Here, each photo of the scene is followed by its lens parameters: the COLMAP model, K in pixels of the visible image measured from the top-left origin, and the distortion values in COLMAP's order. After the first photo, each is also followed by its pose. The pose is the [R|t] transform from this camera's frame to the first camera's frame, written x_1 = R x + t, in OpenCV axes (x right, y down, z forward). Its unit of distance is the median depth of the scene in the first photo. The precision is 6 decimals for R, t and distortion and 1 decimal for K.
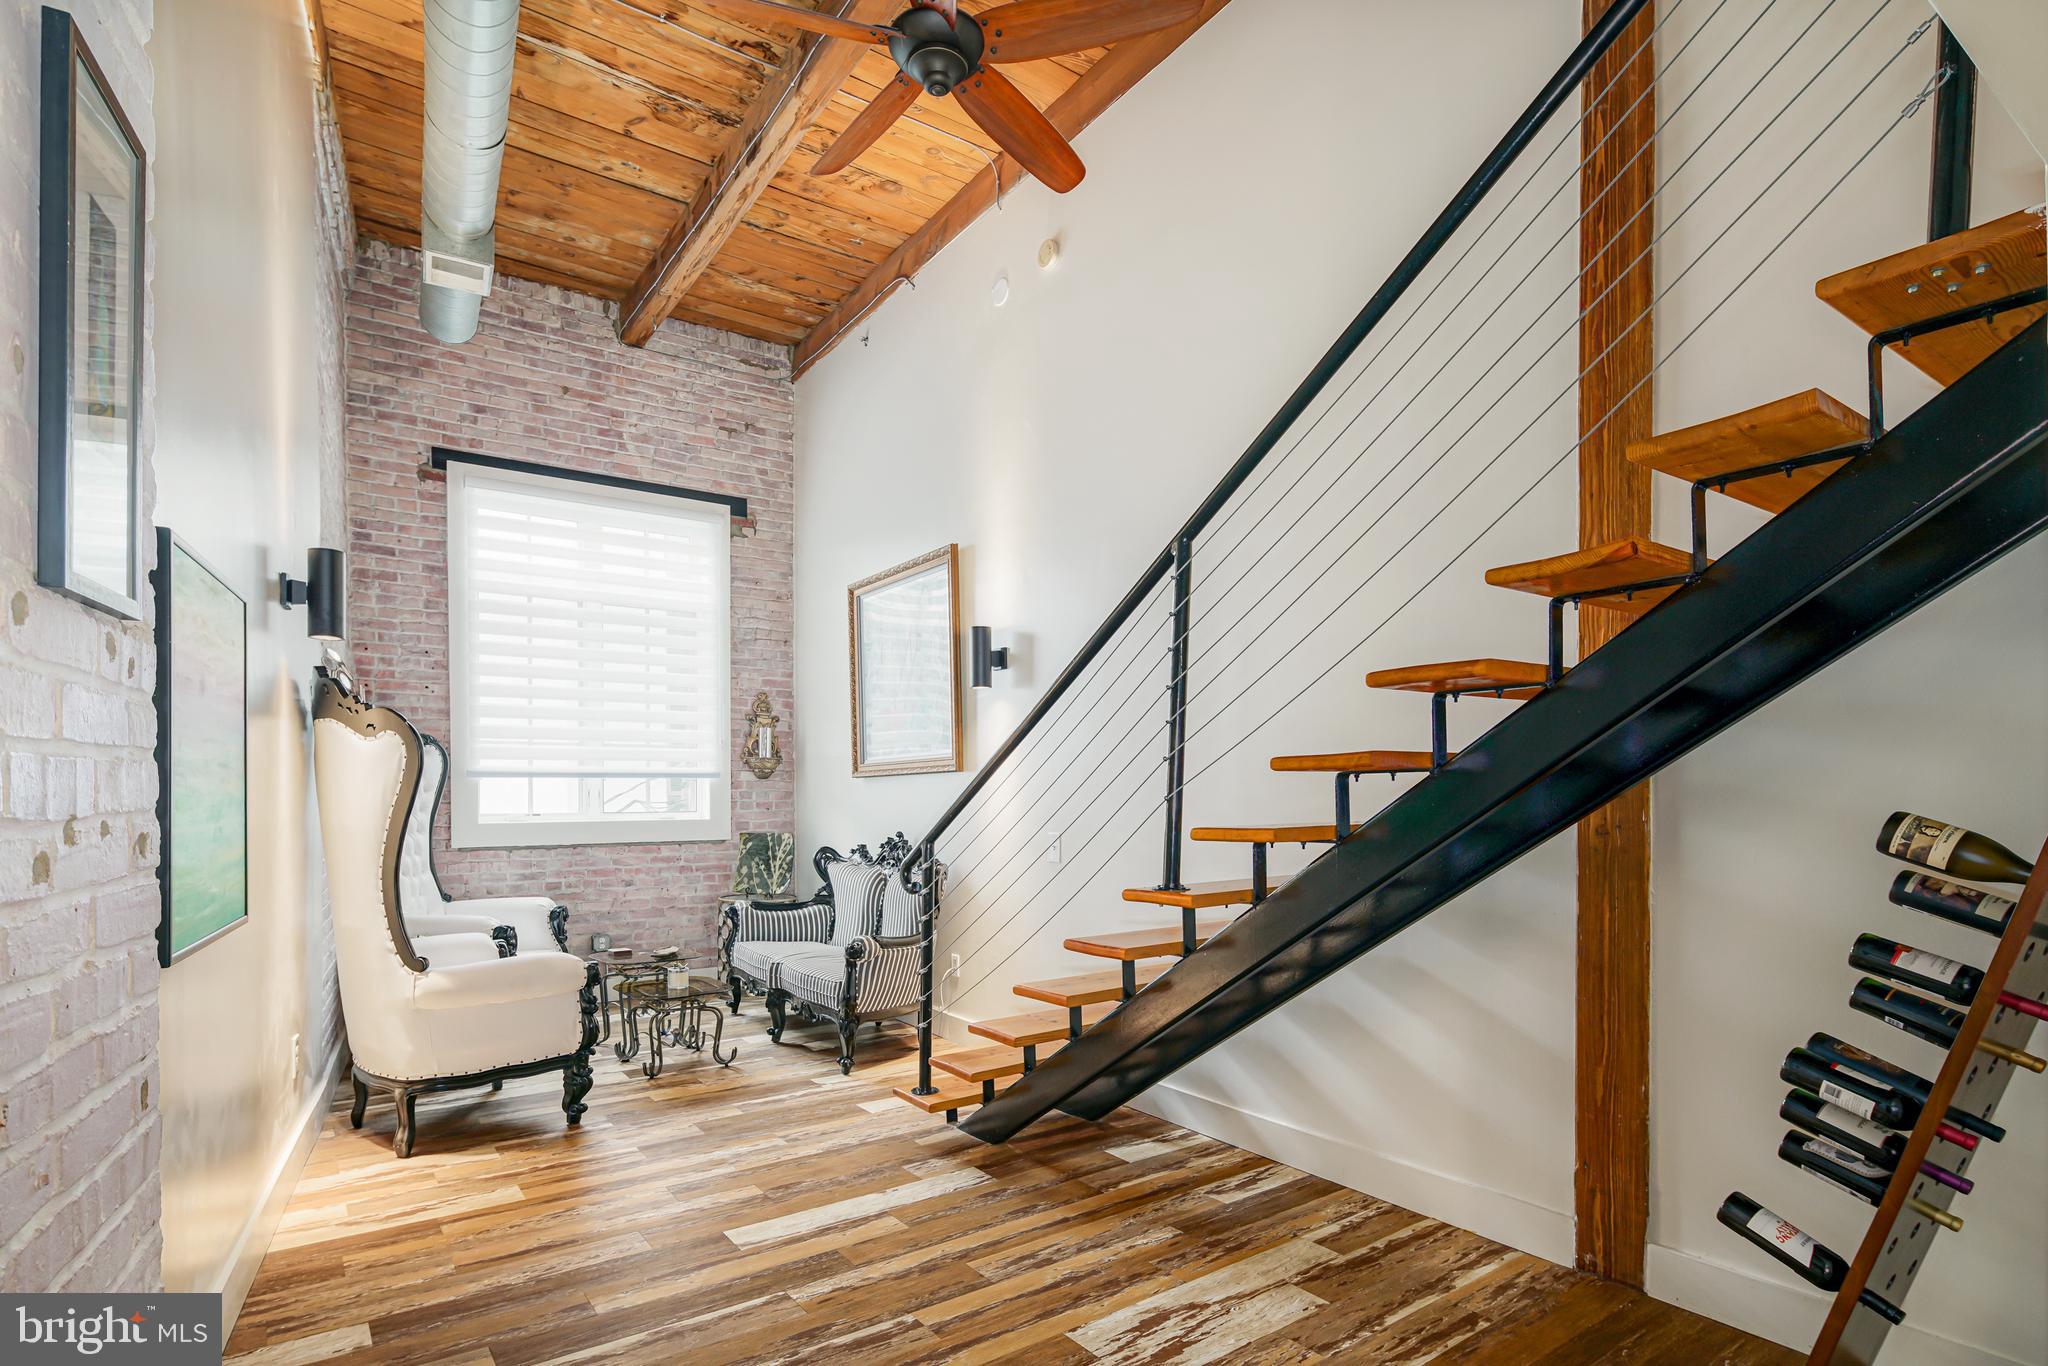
lens RADIAL K [[1003.9, 0, 1037.1], [0, 1003.9, 789.2], [0, 0, 1]] dist [0.003983, -0.000047]
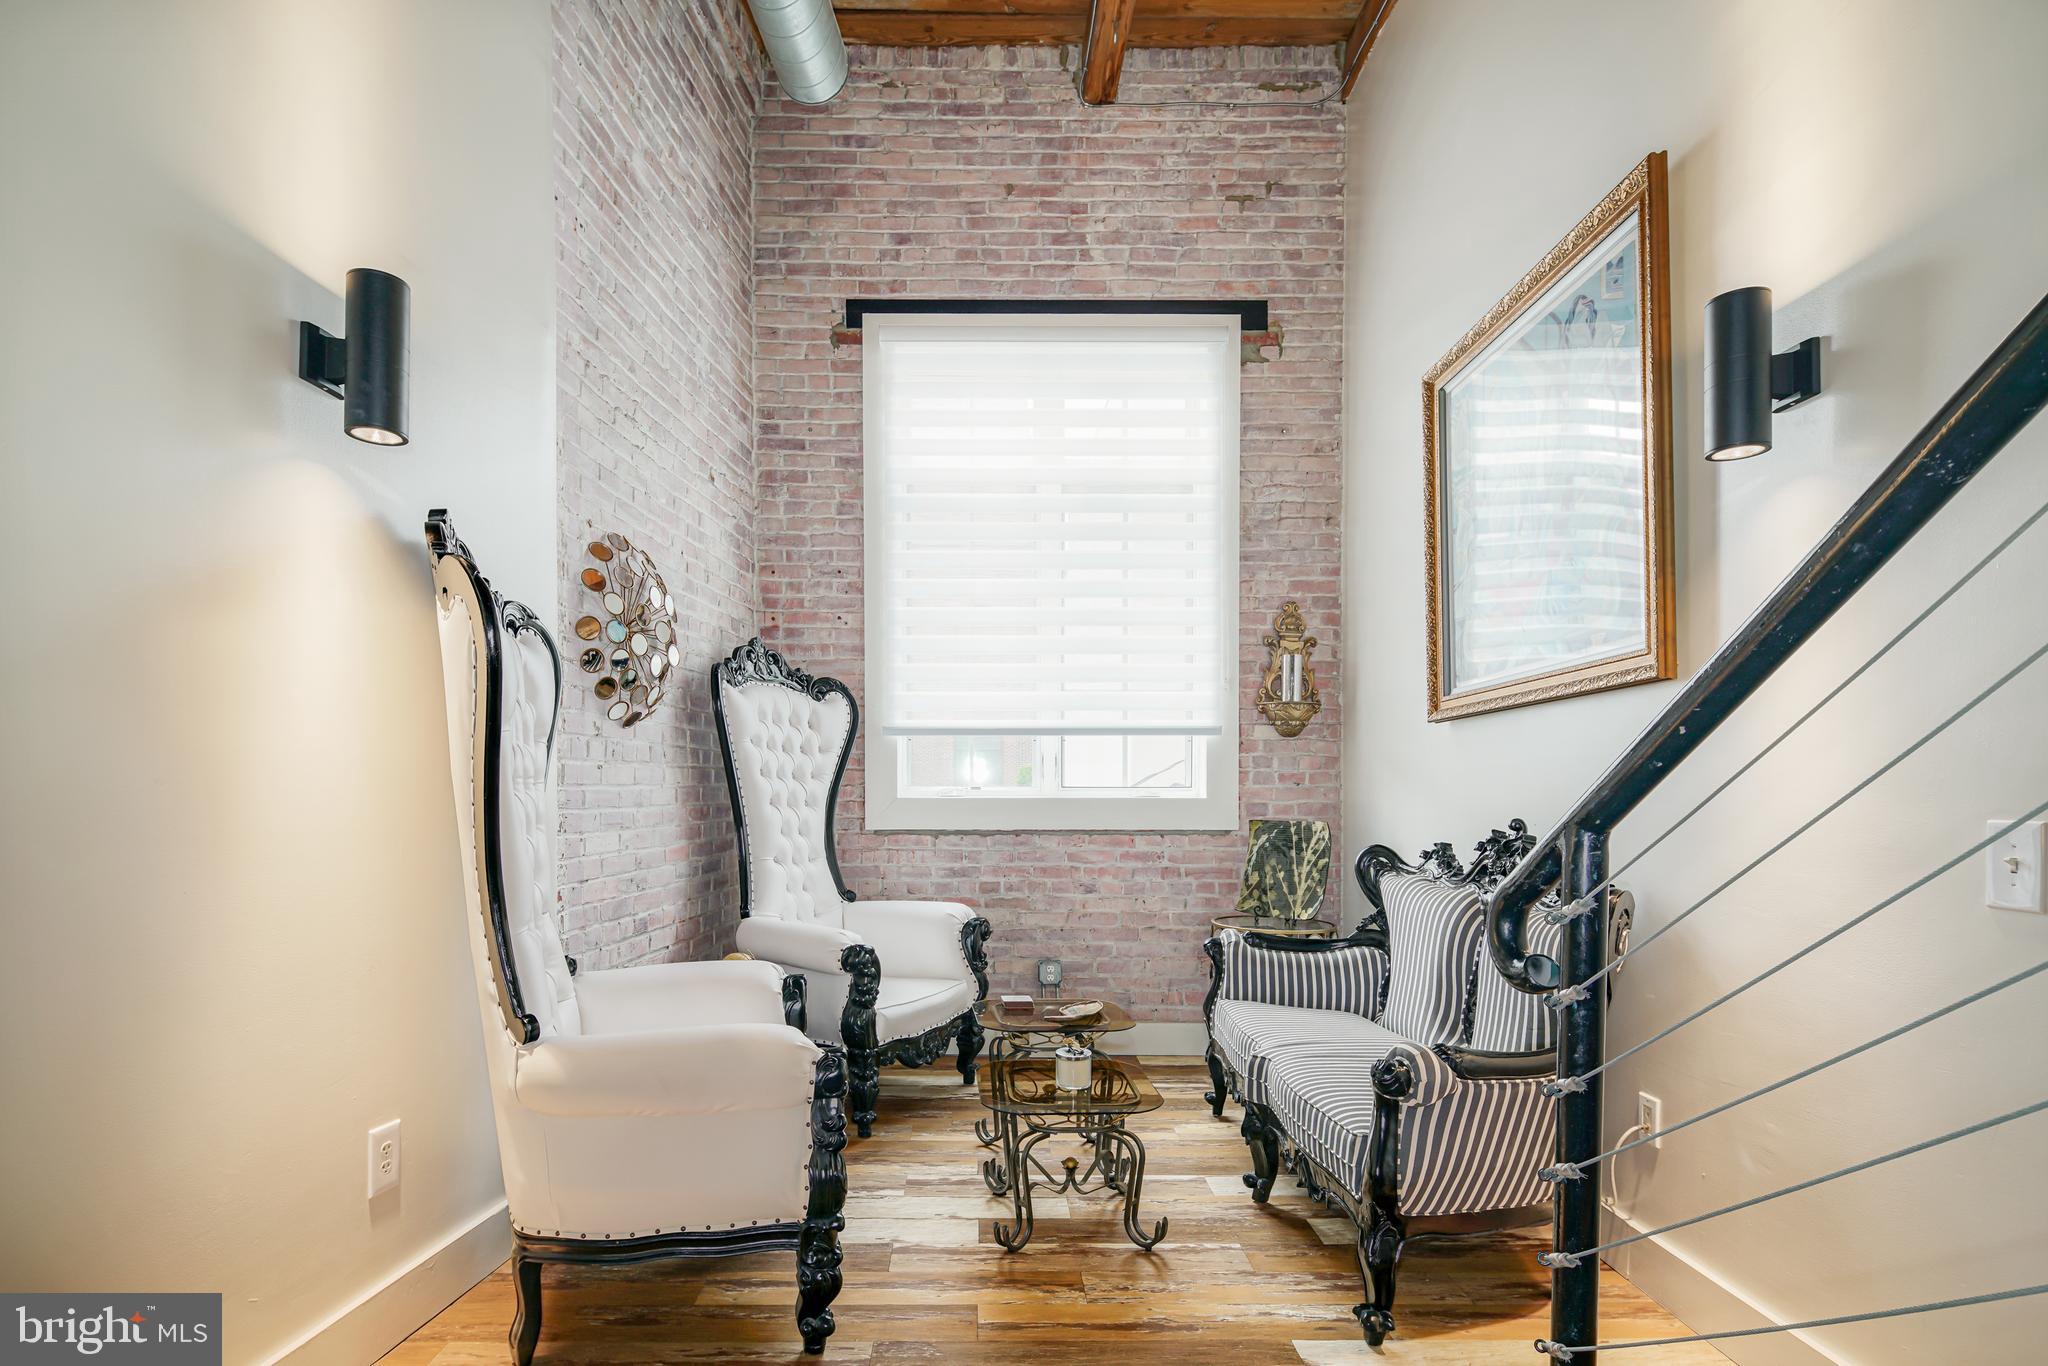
lens RADIAL K [[1025.0, 0, 1026.1], [0, 1025.0, 802.7], [0, 0, 1]] dist [0.003530, -0.000222]
pose [[0.823482, 0.009530, -0.567263, -0.046302], [-0.001802, 0.999898, 0.014182, 0.025956], [0.567340, -0.010656, 0.823415, 0.417769]]
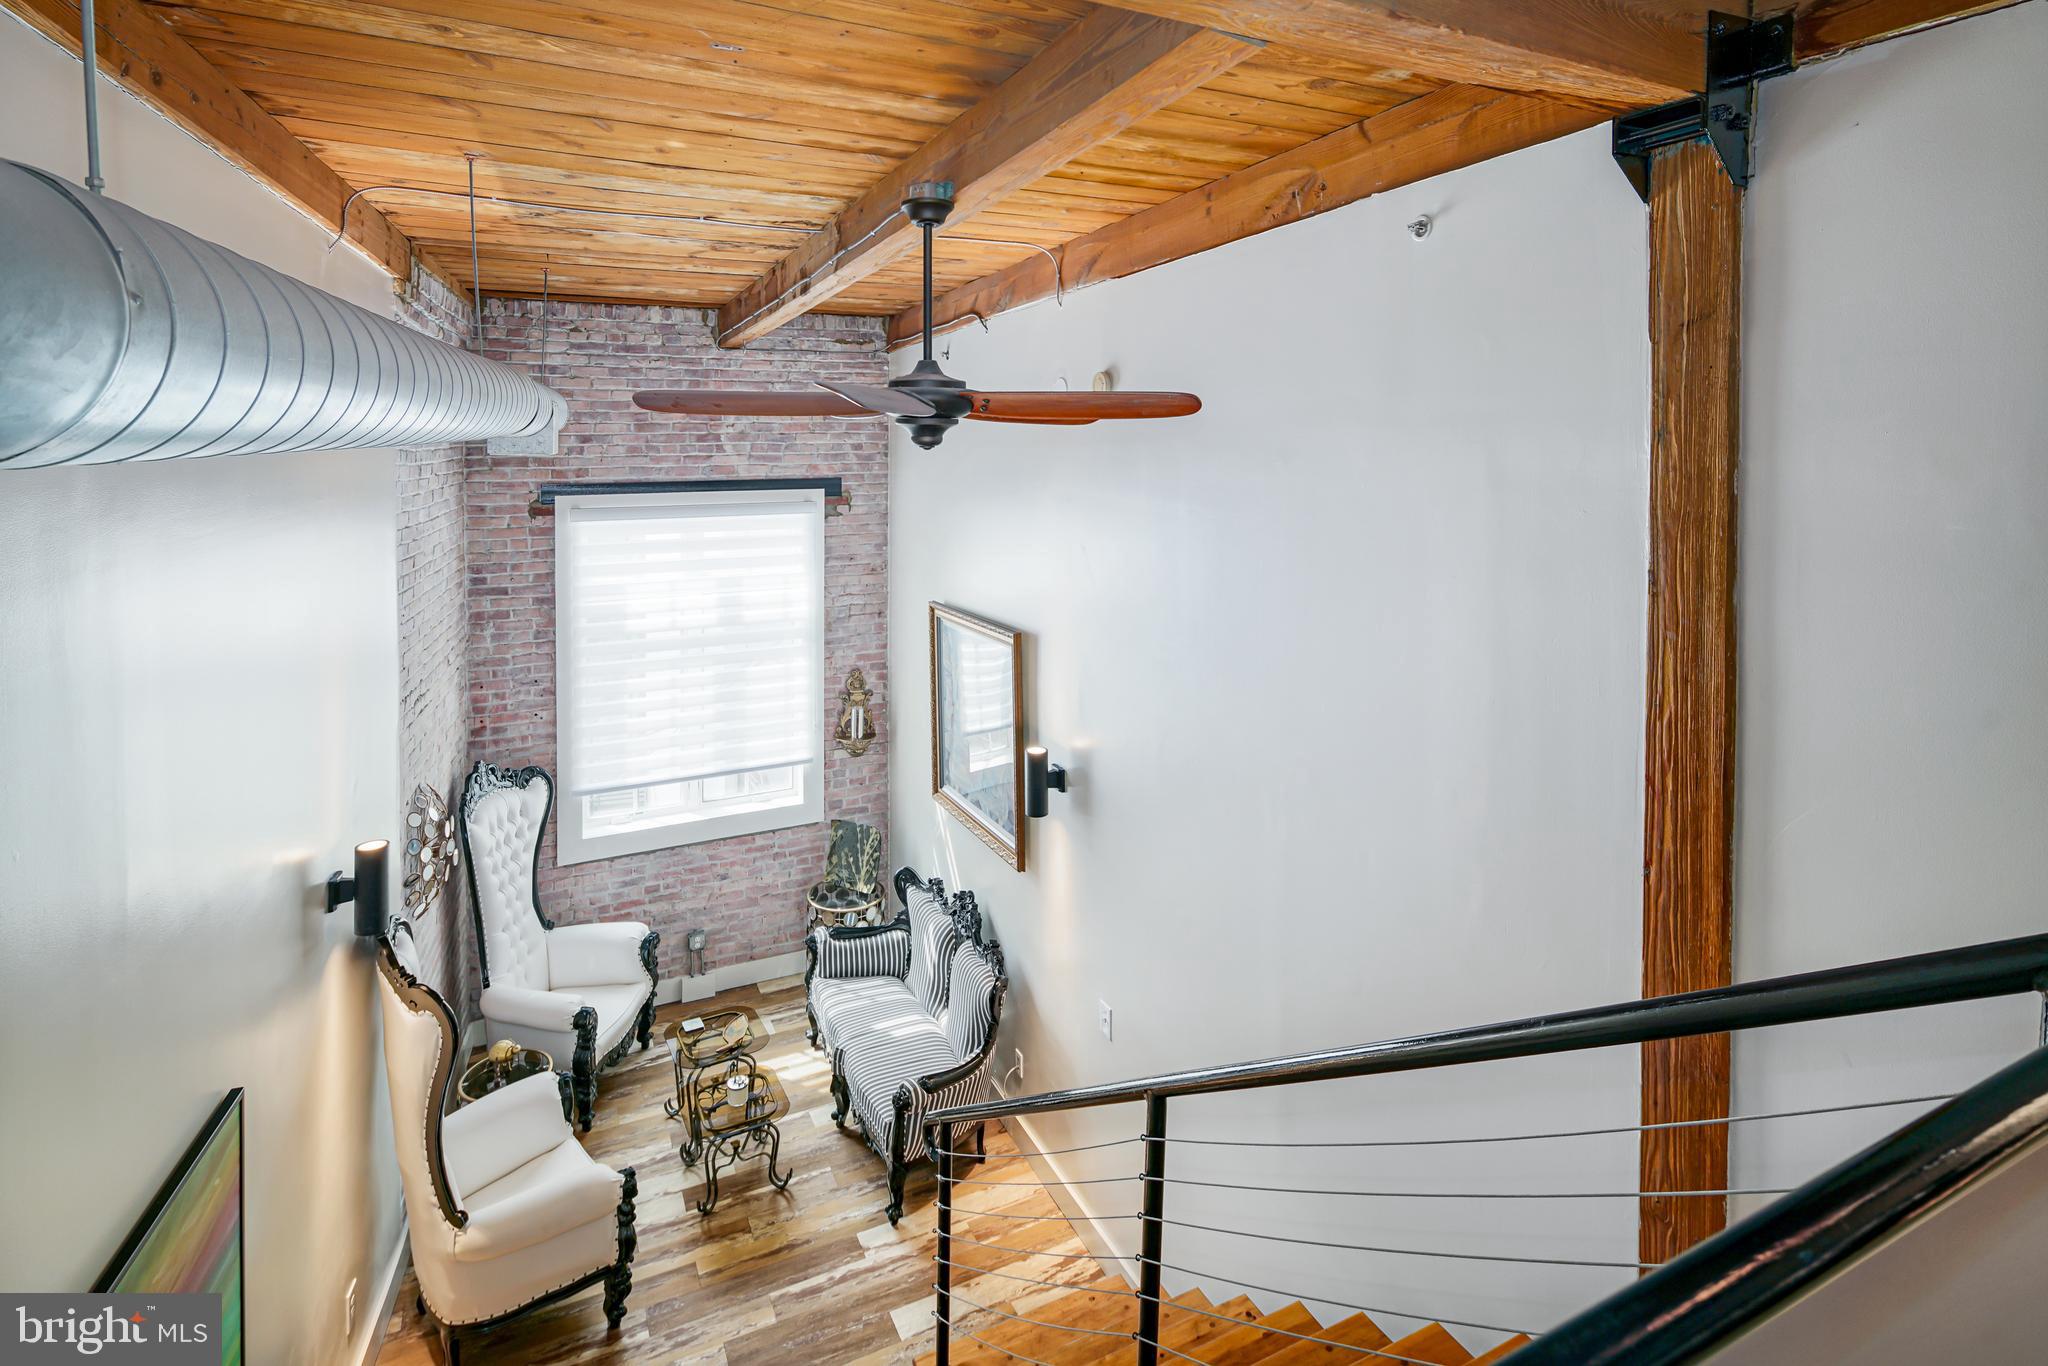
lens RADIAL K [[997.5, 0, 1034.8], [0, 997.5, 435.5], [0, 0, 1]] dist [0.007094, -0.000076]
pose [[0.984884, 0.004422, -0.173160, 0.084501], [-0.003334, 0.999973, 0.006574, -0.383198], [0.173184, -0.005897, 0.984872, 0.056158]]
